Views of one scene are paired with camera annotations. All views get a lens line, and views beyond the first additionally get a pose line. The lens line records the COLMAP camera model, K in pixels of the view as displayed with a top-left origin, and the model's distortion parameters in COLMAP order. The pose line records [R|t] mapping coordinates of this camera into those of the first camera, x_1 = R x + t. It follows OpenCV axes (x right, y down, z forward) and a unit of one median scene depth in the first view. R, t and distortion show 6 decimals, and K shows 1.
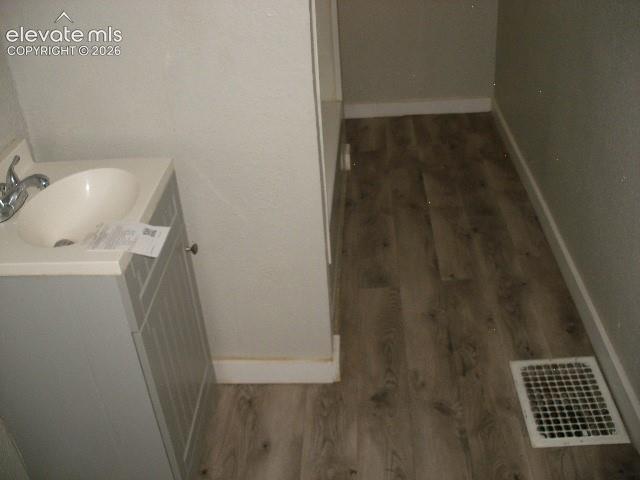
lens RADIAL K [[689.1, 0, 320.0], [0, 689.1, 240.0], [0, 0, 1]] dist [-0.216163, 0.268052]
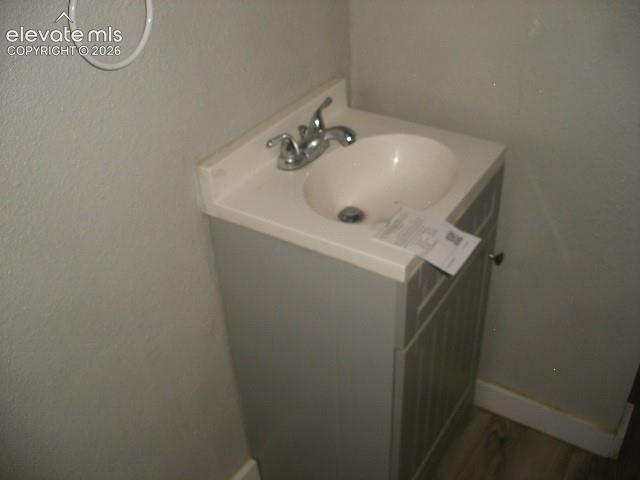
lens RADIAL K [[689.1, 0, 320.0], [0, 689.1, 240.0], [0, 0, 1]] dist [-0.216163, 0.268052]
pose [[0.869758, 0.303429, -0.389167, -0.071973], [-0.276087, 0.952852, 0.125894, -0.061984], [0.409019, -0.002053, 0.912524, 0.201276]]
